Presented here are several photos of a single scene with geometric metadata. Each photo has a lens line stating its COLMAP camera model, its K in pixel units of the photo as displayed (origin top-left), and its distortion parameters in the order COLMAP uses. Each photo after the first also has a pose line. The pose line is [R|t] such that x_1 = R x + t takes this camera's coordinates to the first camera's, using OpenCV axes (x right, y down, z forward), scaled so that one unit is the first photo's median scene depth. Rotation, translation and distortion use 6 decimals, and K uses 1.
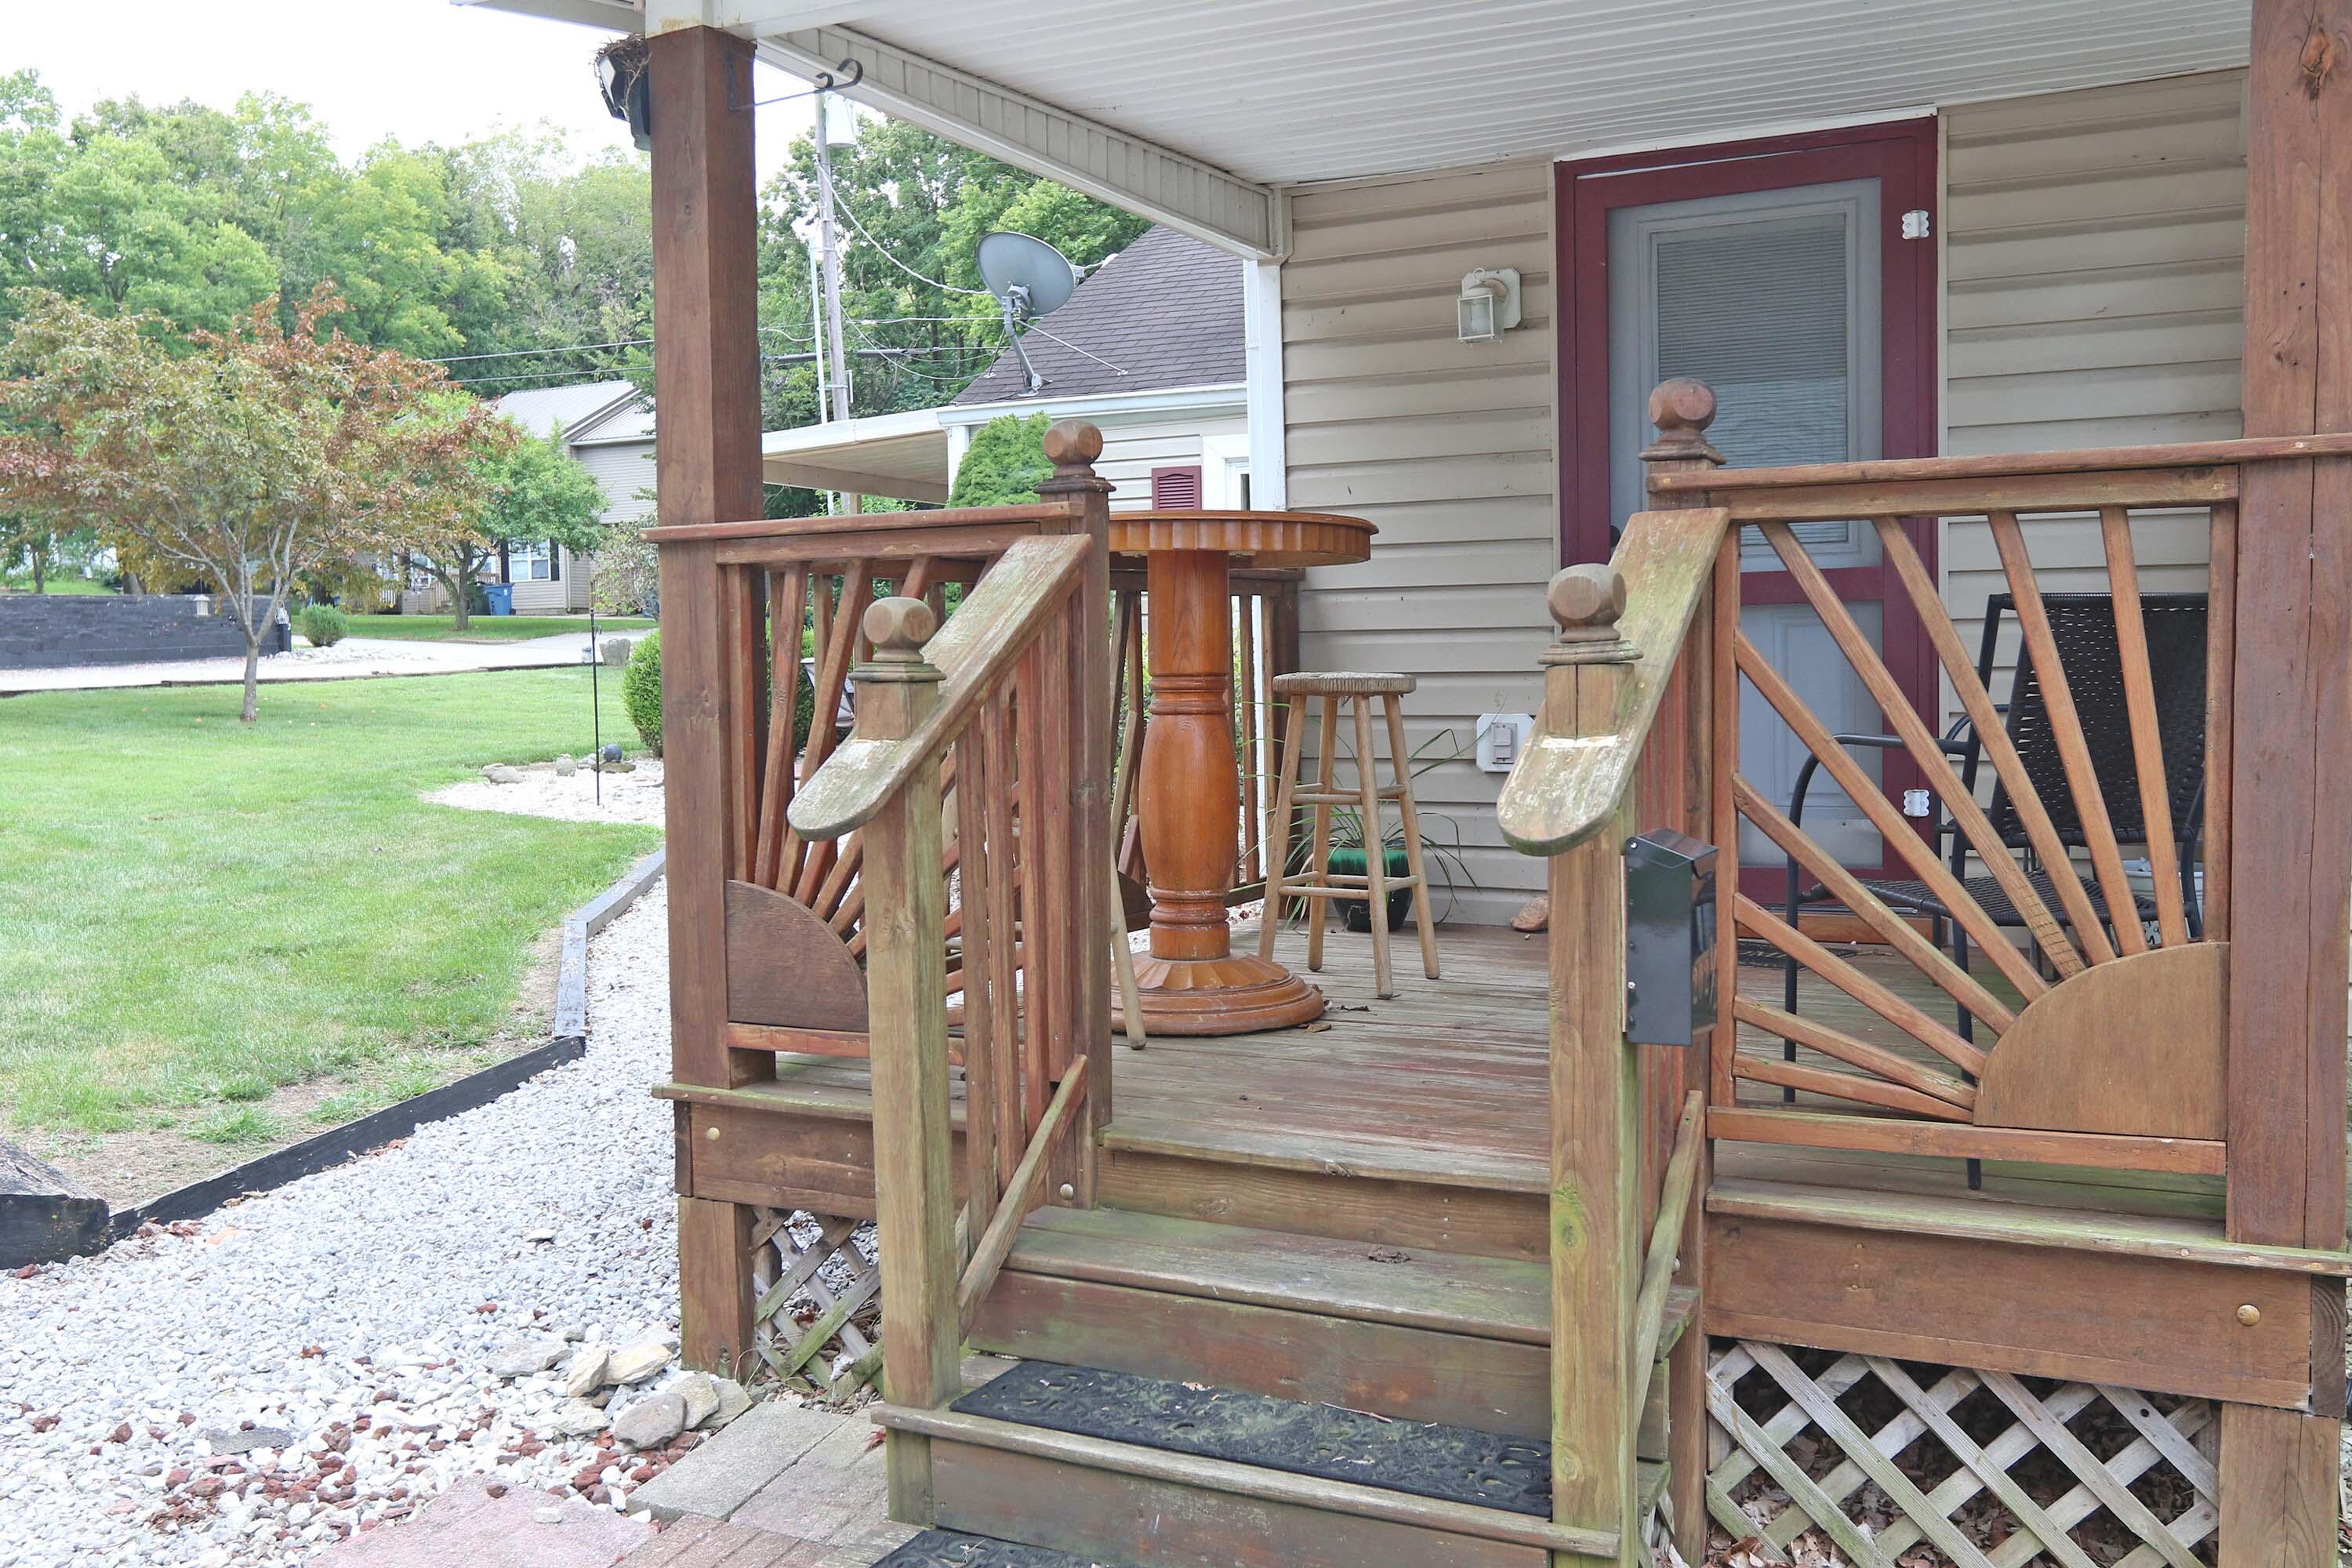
lens RADIAL K [[1991.4, 0, 1176.4], [0, 1991.4, 779.2], [0, 0, 1]] dist [-0.004336, -0.000468]
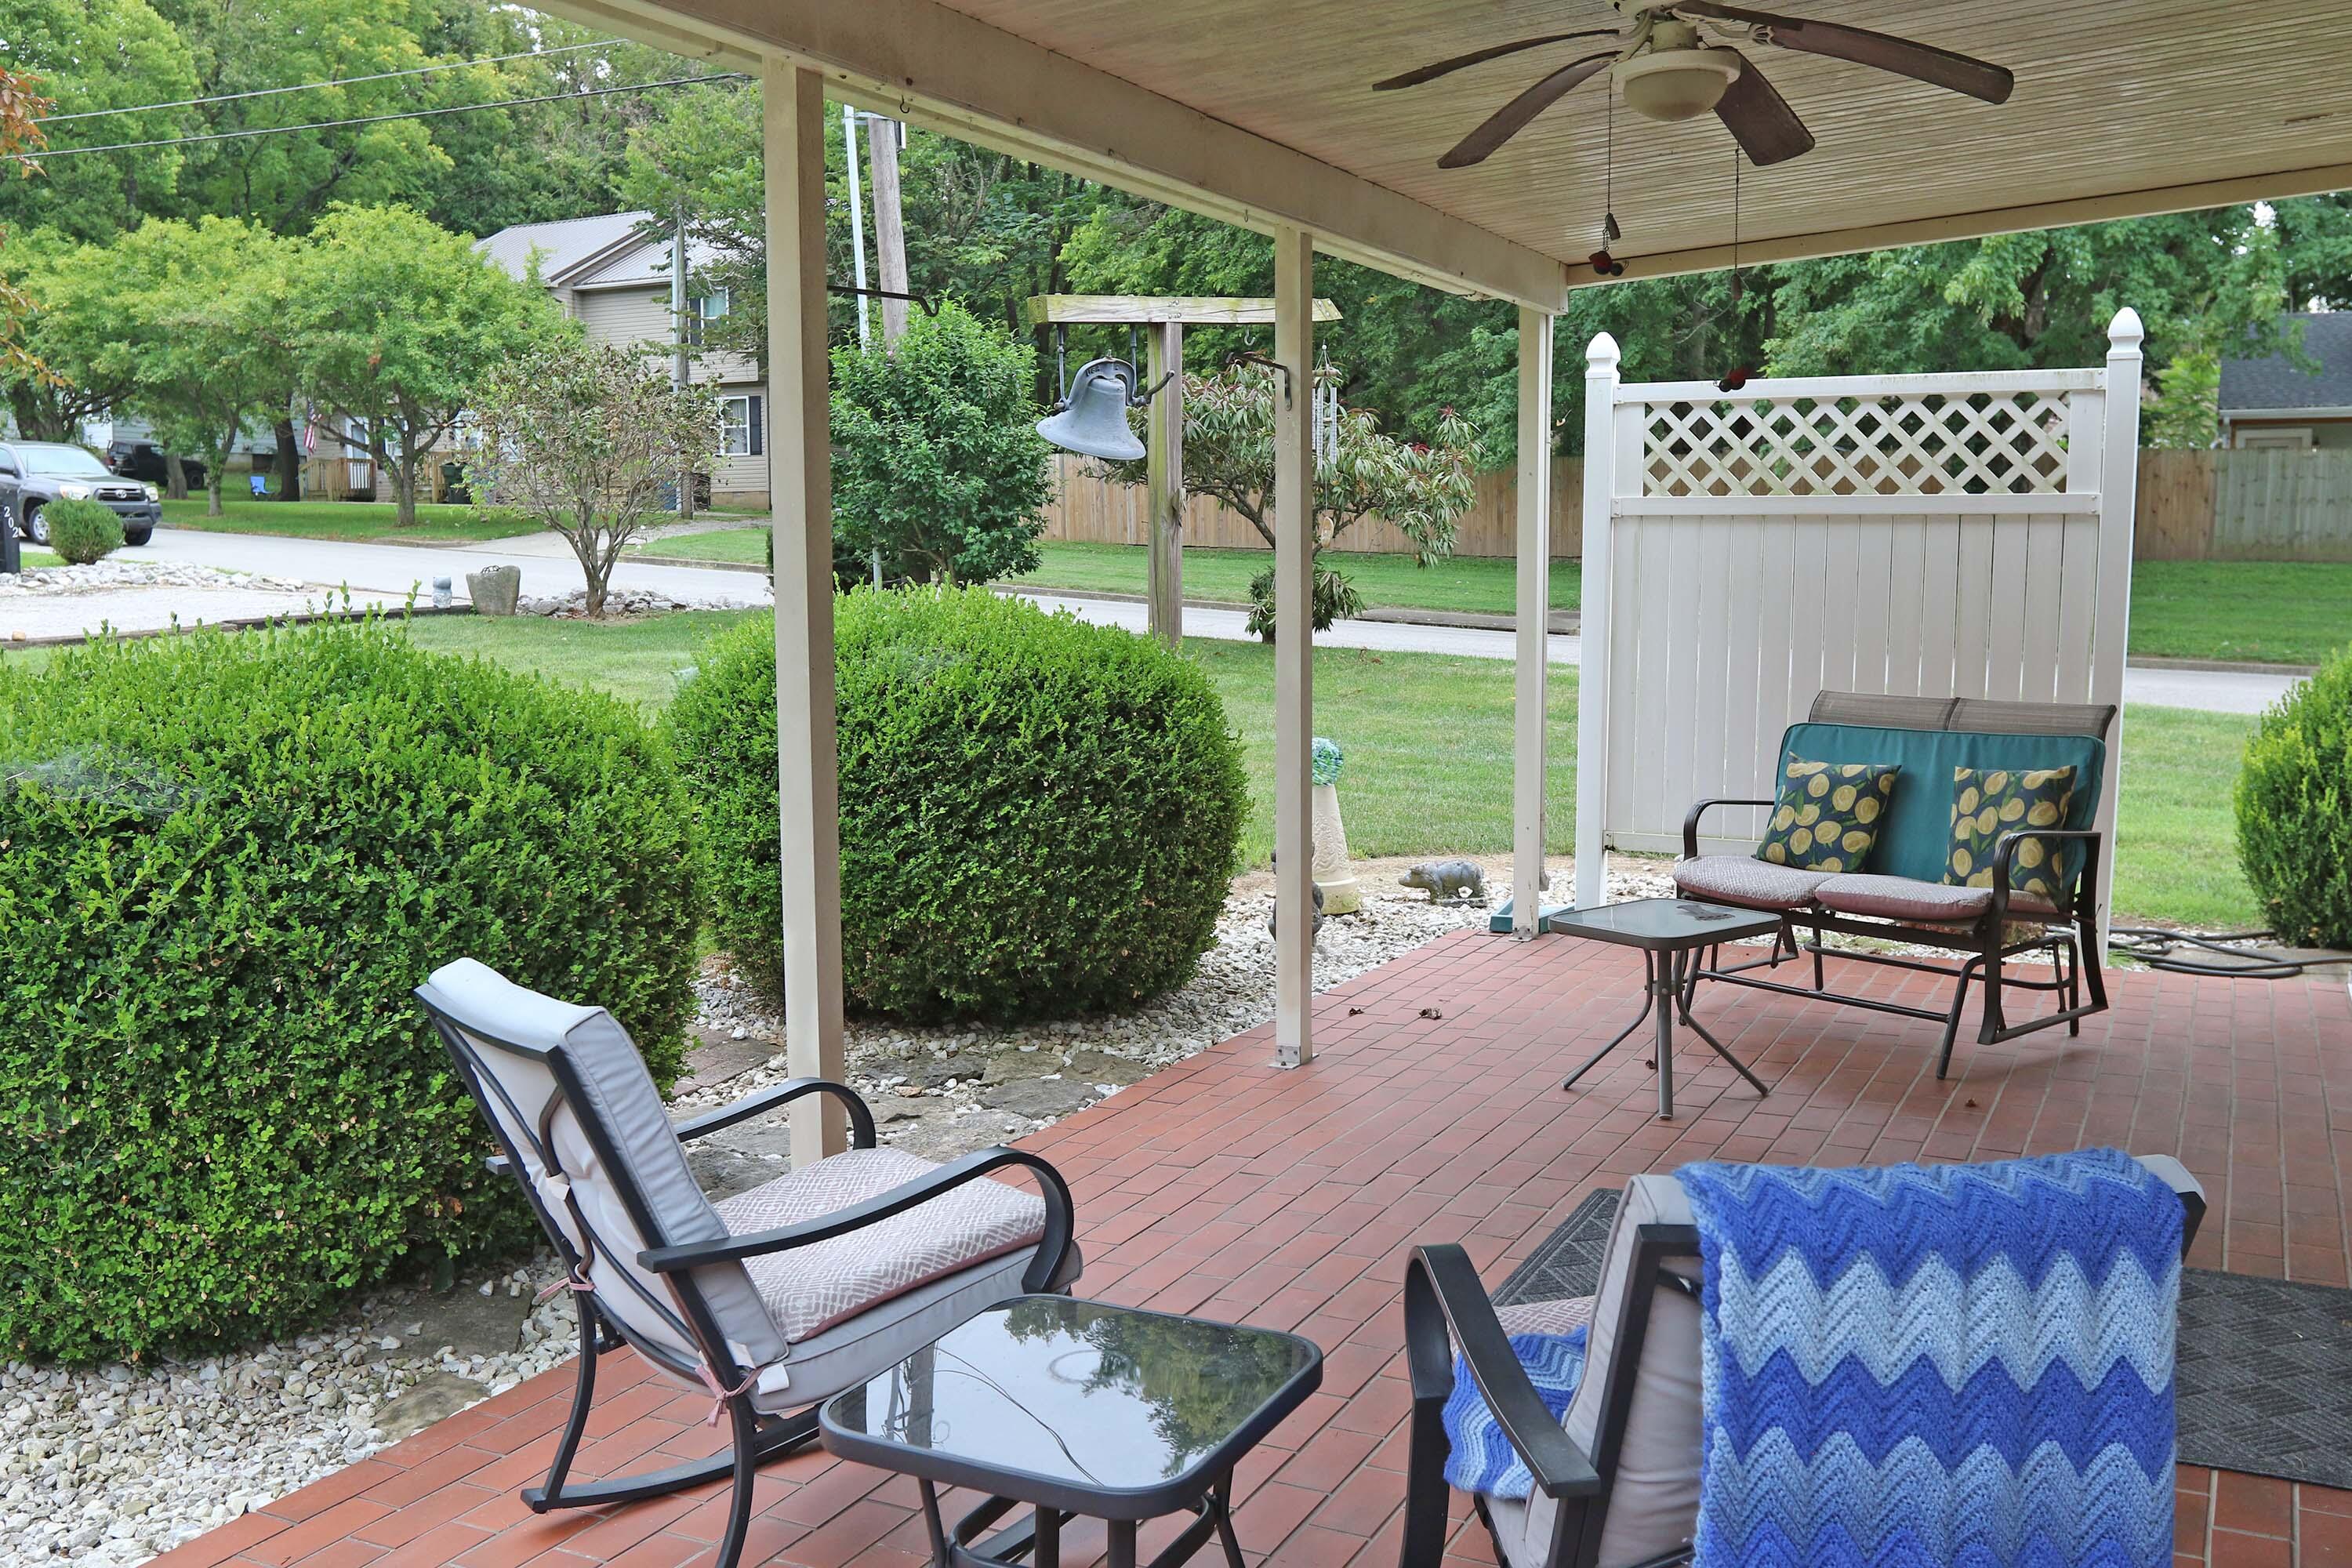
lens RADIAL K [[1991.4, 0, 1176.4], [0, 1991.4, 779.2], [0, 0, 1]] dist [-0.004336, -0.000468]
pose [[0.999113, 0.014772, -0.039432, -0.027131], [-0.012499, 0.998280, 0.057273, -0.019585], [0.040211, -0.056730, 0.997580, 0.190497]]
